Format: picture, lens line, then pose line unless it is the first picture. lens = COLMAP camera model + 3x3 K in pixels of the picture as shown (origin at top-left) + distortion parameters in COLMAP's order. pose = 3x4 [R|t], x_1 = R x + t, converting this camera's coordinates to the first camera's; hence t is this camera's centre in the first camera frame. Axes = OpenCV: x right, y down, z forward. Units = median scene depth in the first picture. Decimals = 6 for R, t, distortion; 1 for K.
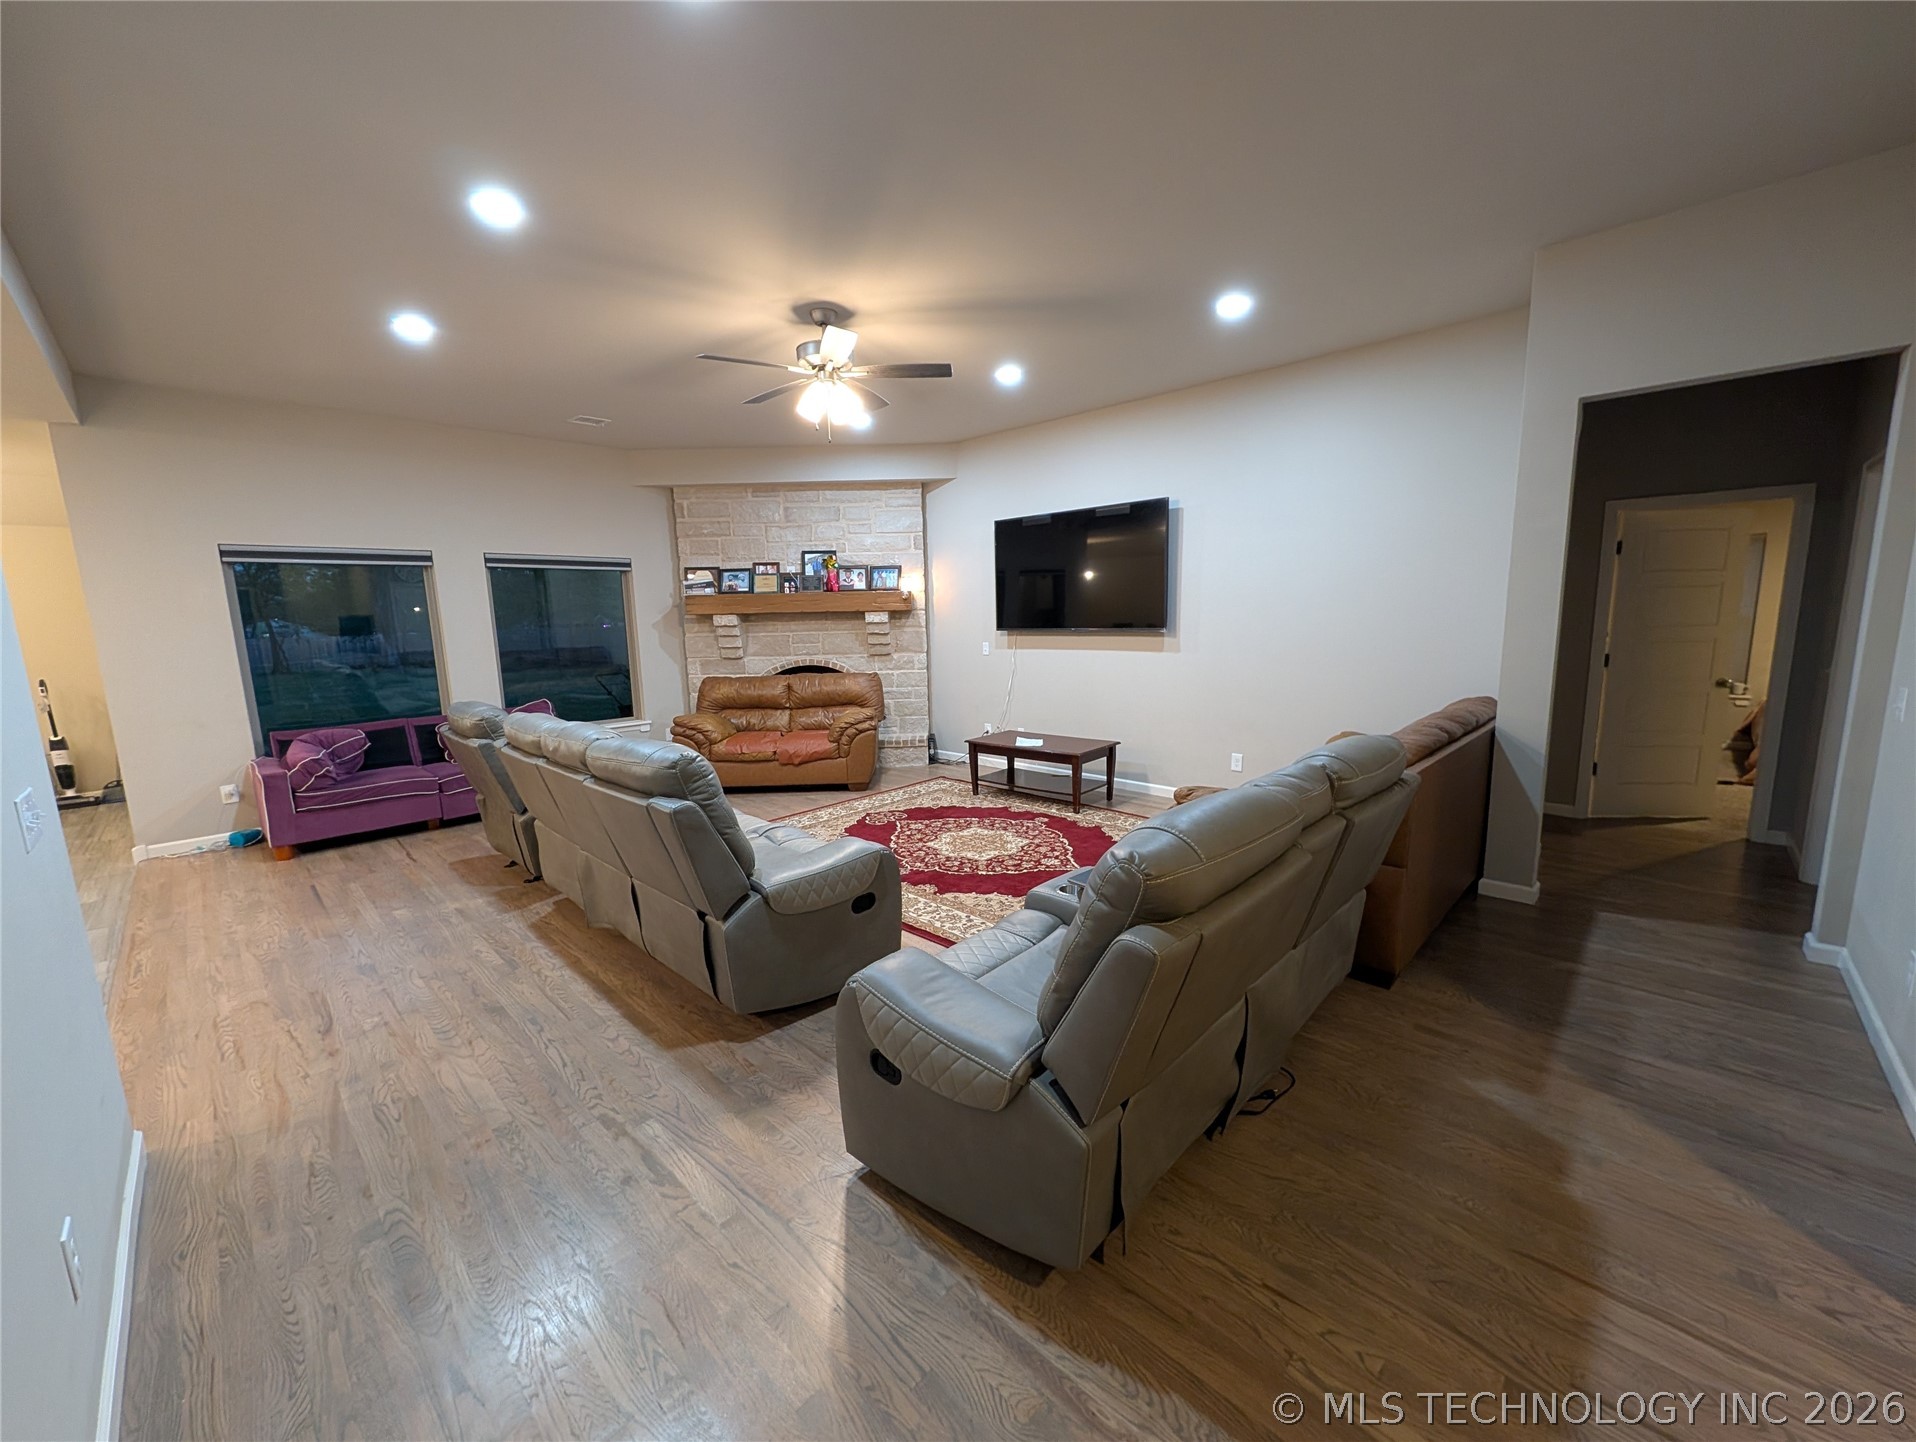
lens RADIAL K [[735.1, 0, 957.0], [0, 735.1, 724.0], [0, 0, 1]] dist [-0.001555, 0.000595]
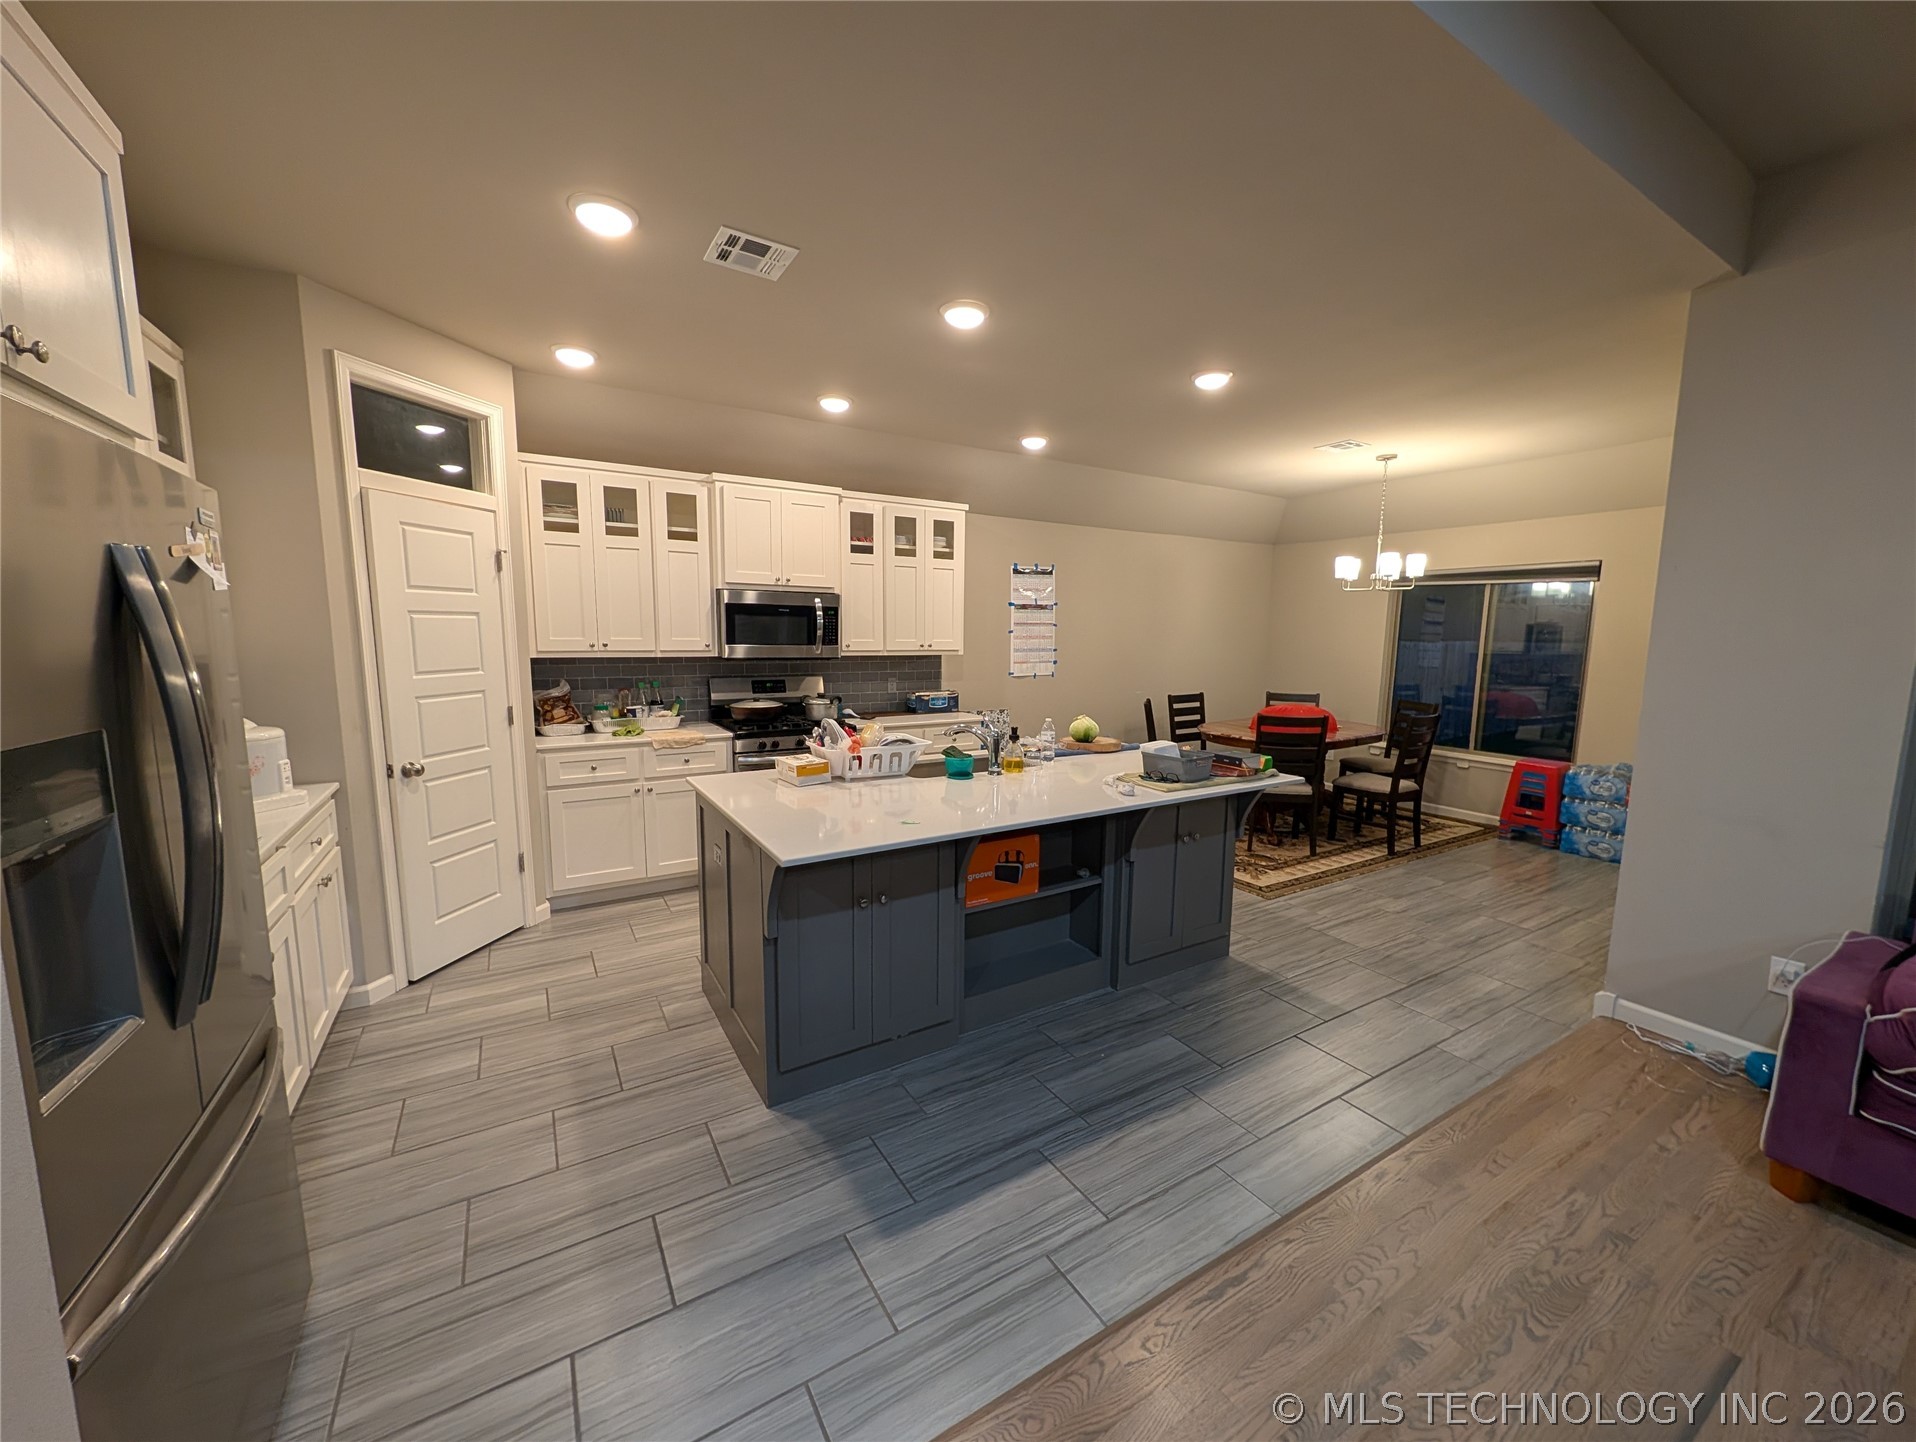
lens RADIAL K [[735.1, 0, 958.2], [0, 735.1, 721.5], [0, 0, 1]] dist [-0.001555, 0.000595]
pose [[-0.262552, 0.146642, -0.953710, -0.437201], [-0.150726, 0.970019, 0.190643, -0.088690], [0.953073, 0.193802, -0.232578, 0.602654]]
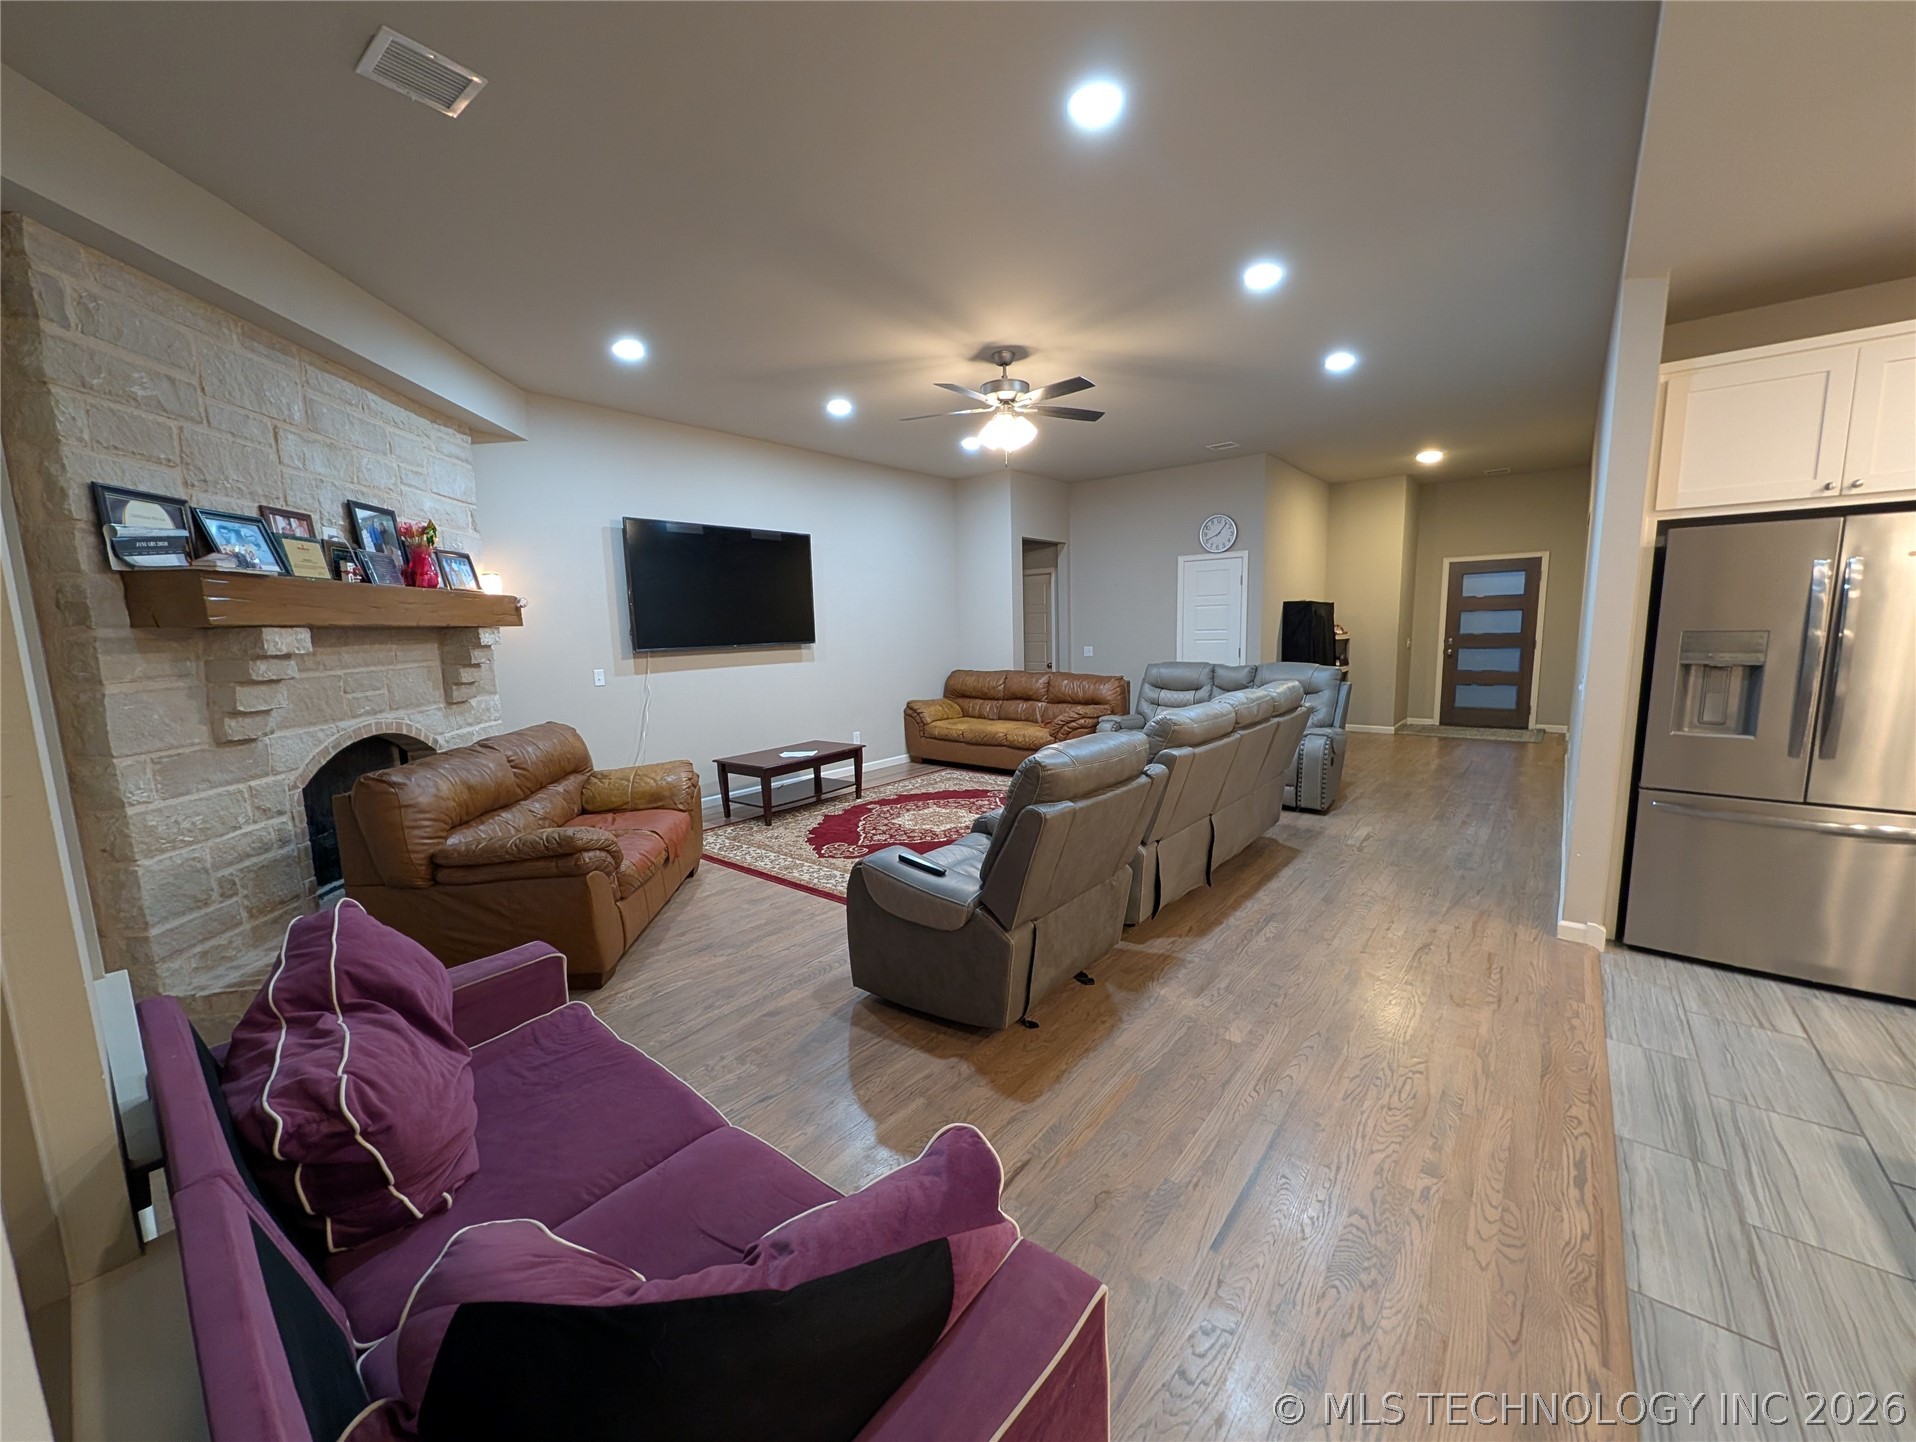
lens RADIAL K [[735.1, 0, 967.3], [0, 735.1, 722.1], [0, 0, 1]] dist [-0.001555, 0.000595]
pose [[-0.082107, -0.106790, 0.990886, -1.128567], [0.178905, 0.976513, 0.120065, -0.120232], [-0.980434, 0.187133, -0.061073, 1.010308]]
